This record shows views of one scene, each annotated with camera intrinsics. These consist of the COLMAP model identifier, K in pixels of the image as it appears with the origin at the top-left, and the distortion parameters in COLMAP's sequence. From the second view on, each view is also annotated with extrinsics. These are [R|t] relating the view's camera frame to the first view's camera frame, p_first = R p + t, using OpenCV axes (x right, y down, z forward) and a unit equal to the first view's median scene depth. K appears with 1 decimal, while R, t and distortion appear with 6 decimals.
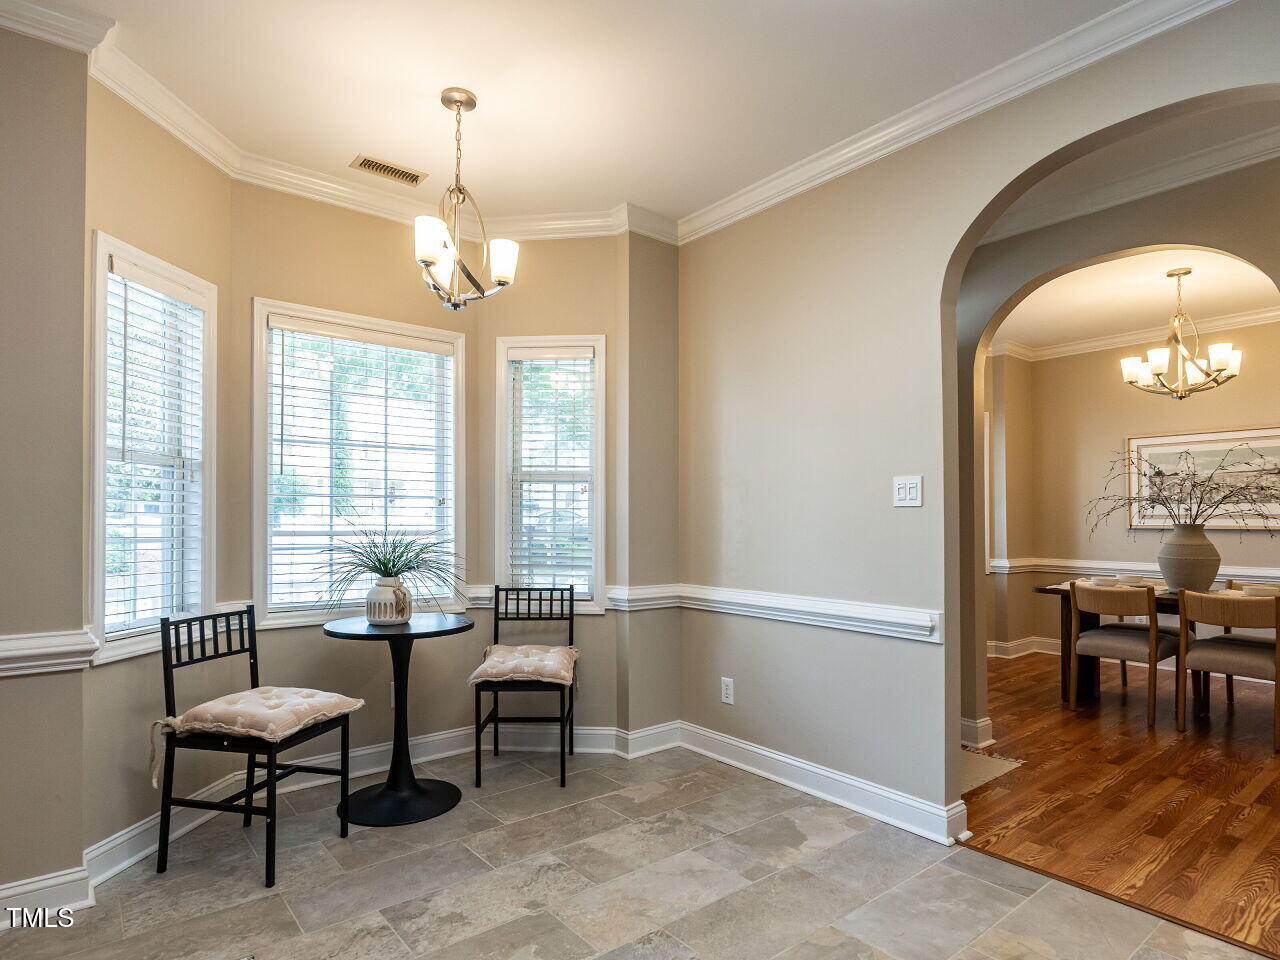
lens RADIAL K [[703.4, 0, 643.6], [0, 703.4, 515.6], [0, 0, 1]] dist [0.001229, 0.000676]
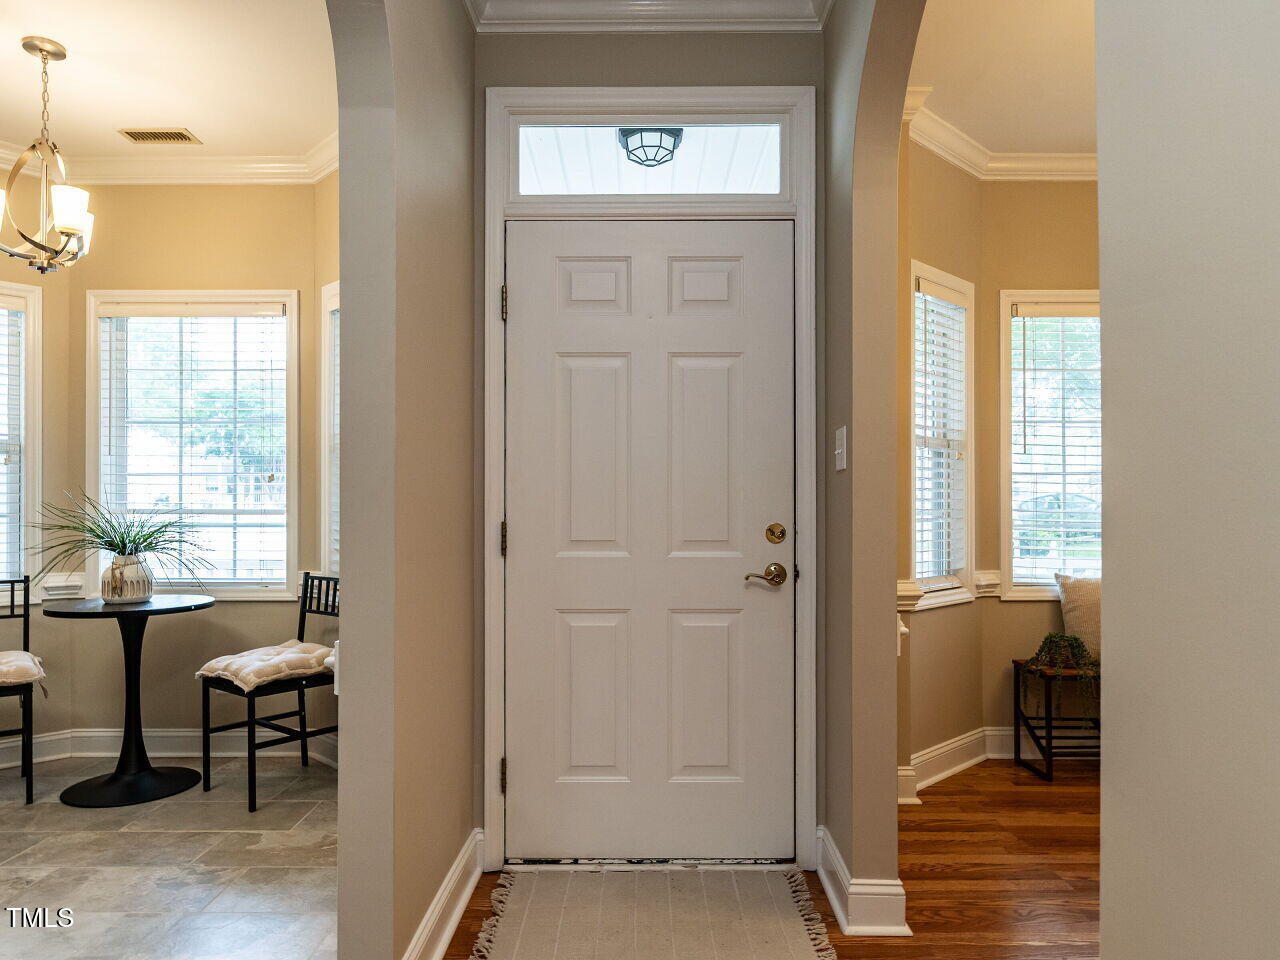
lens RADIAL K [[852.4, 0, 640.6], [0, 852.4, 499.9], [0, 0, 1]] dist [0.008400, 0.001995]
pose [[0.777684, -0.007382, -0.628613, 1.046766], [0.008785, 0.999961, -0.000874, 0.020073], [0.628595, -0.004842, 0.777718, 0.585197]]
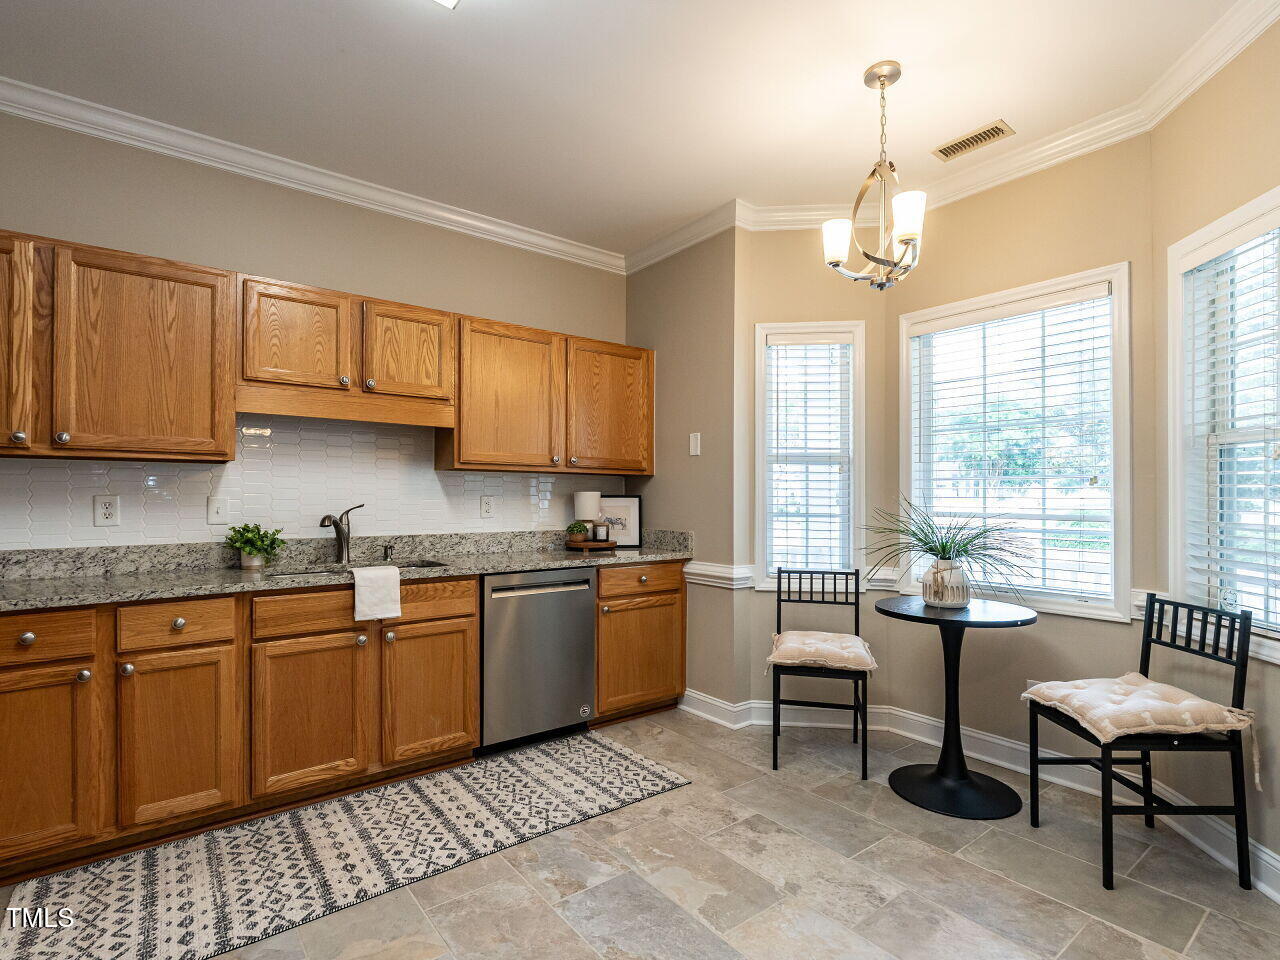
lens RADIAL K [[638.7, 0, 630.4], [0, 638.7, 494.1], [0, 0, 1]] dist [-0.004908, 0.000146]
pose [[-0.024643, -0.008911, -0.999657, 0.615022], [0.005681, 0.999943, -0.009054, 0.001114], [0.999680, -0.005903, -0.024591, 0.644031]]
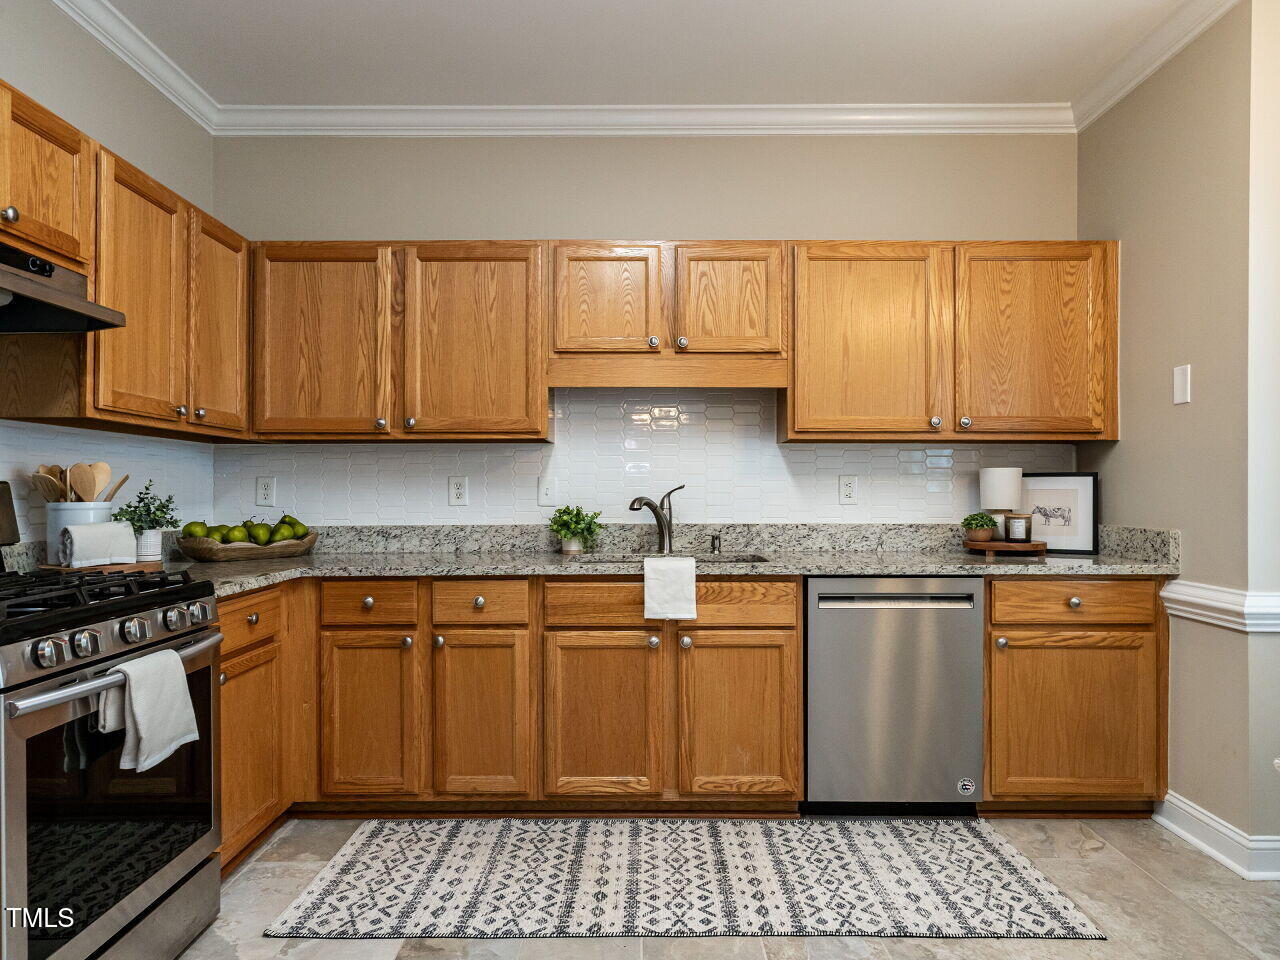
lens RADIAL K [[808.2, 0, 634.7], [0, 808.2, 487.8], [0, 0, 1]] dist [-0.004355, 0.001453]
pose [[-0.632500, -0.003895, -0.774551, 0.489633], [0.004627, 0.999951, -0.008807, 0.019952], [0.774547, -0.009154, -0.632450, 0.852240]]
